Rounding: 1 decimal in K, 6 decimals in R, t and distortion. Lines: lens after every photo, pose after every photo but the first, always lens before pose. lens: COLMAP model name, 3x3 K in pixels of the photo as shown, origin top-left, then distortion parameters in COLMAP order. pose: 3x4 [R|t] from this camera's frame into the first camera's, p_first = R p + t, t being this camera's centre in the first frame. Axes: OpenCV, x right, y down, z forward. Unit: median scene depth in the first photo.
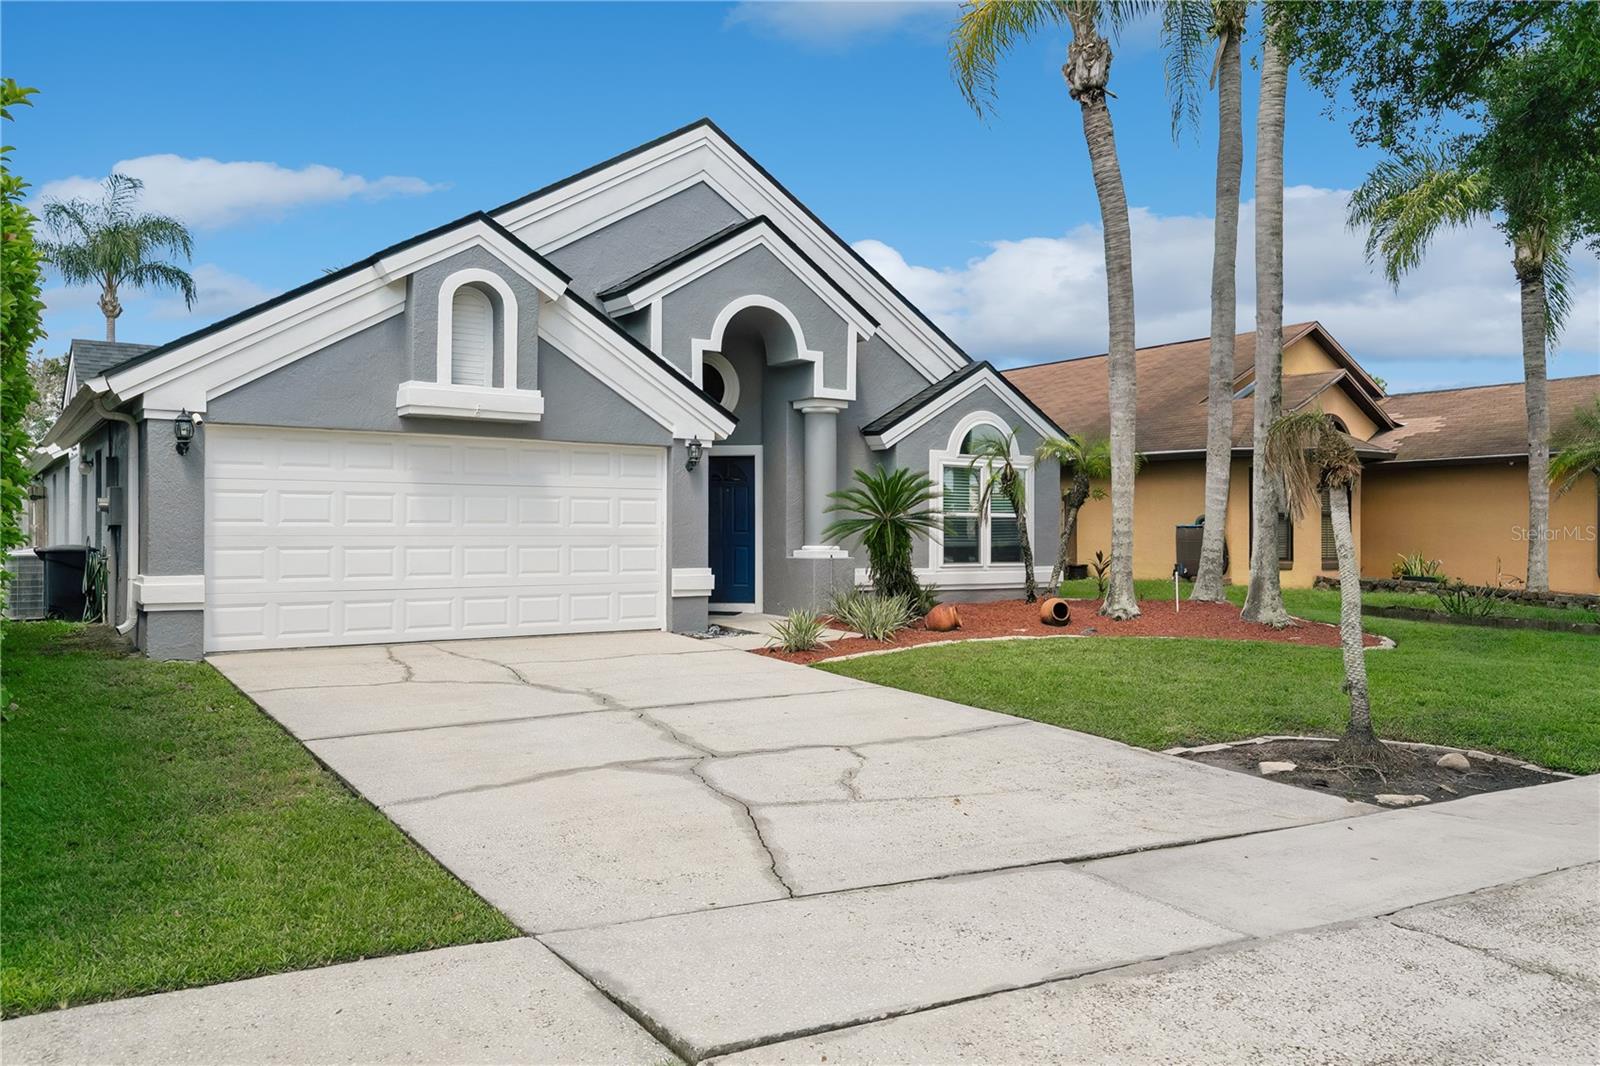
lens RADIAL K [[1100.3, 0, 800.0], [0, 1100.3, 533.0], [0, 0, 1]] dist [0.000515, 0.000185]
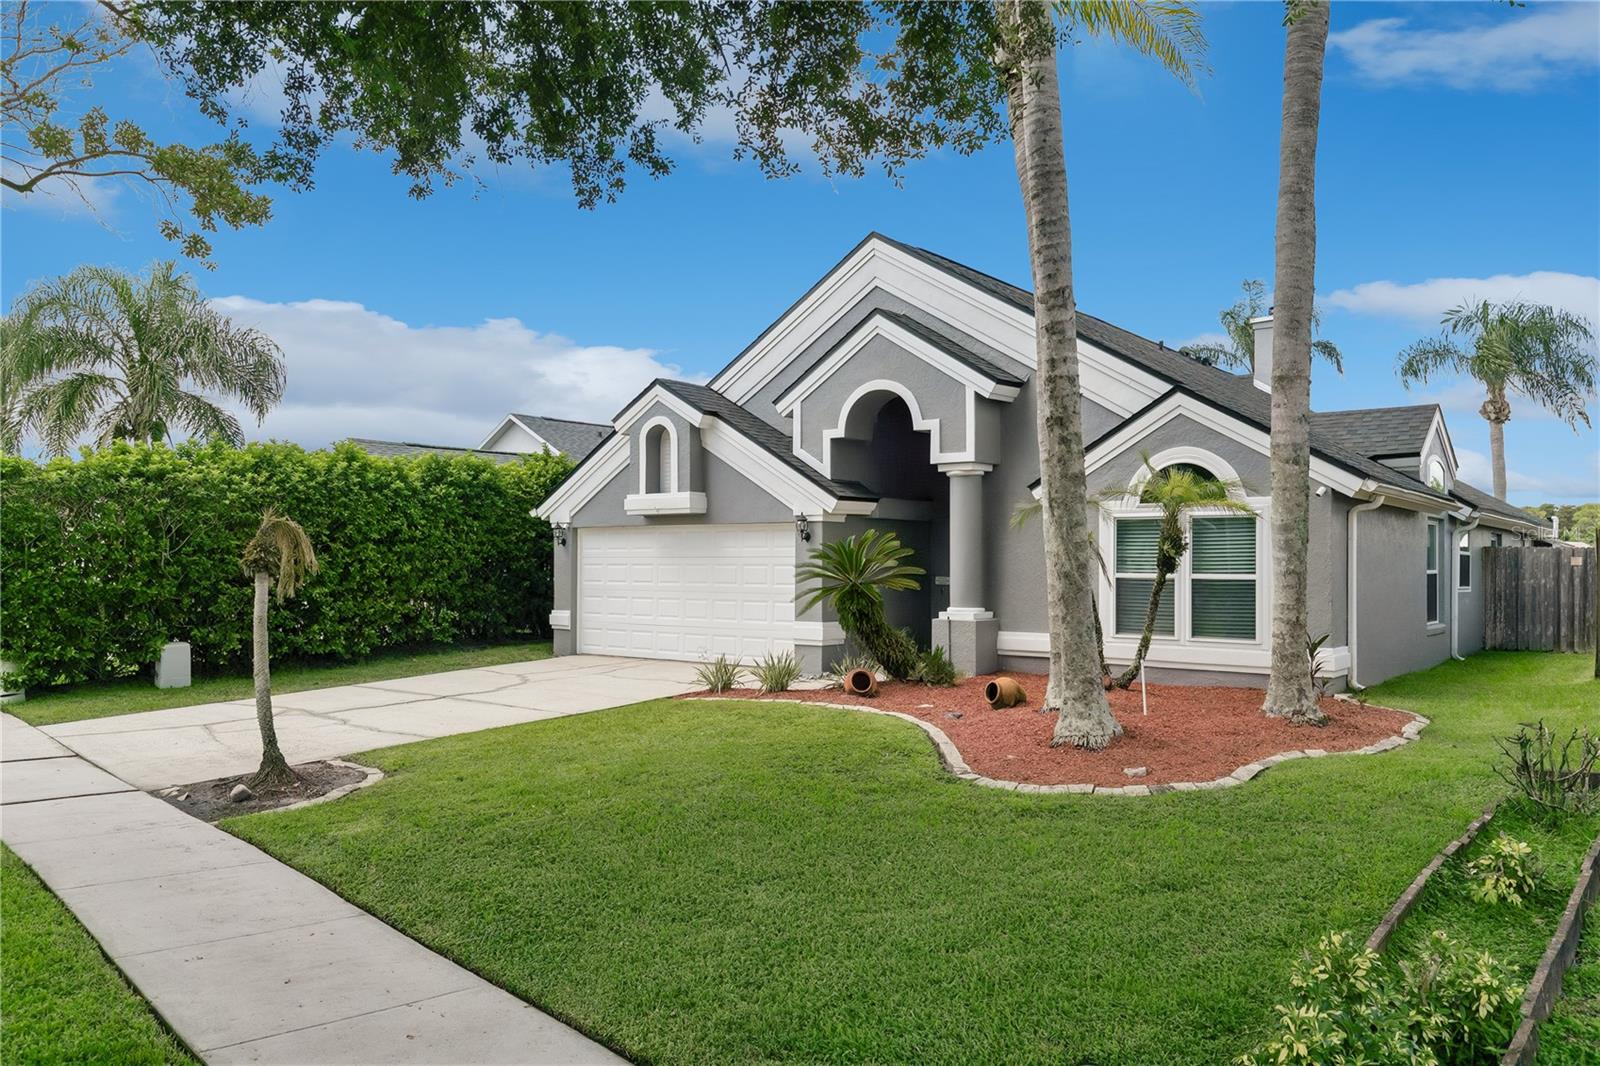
lens RADIAL K [[1100.3, 0, 800.0], [0, 1100.3, 533.0], [0, 0, 1]] dist [0.000515, 0.000185]
pose [[0.328723, -0.028286, -0.944003, 1.040846], [-0.002093, 0.999527, -0.030678, -0.028154], [0.944424, 0.012060, 0.328508, 0.591784]]
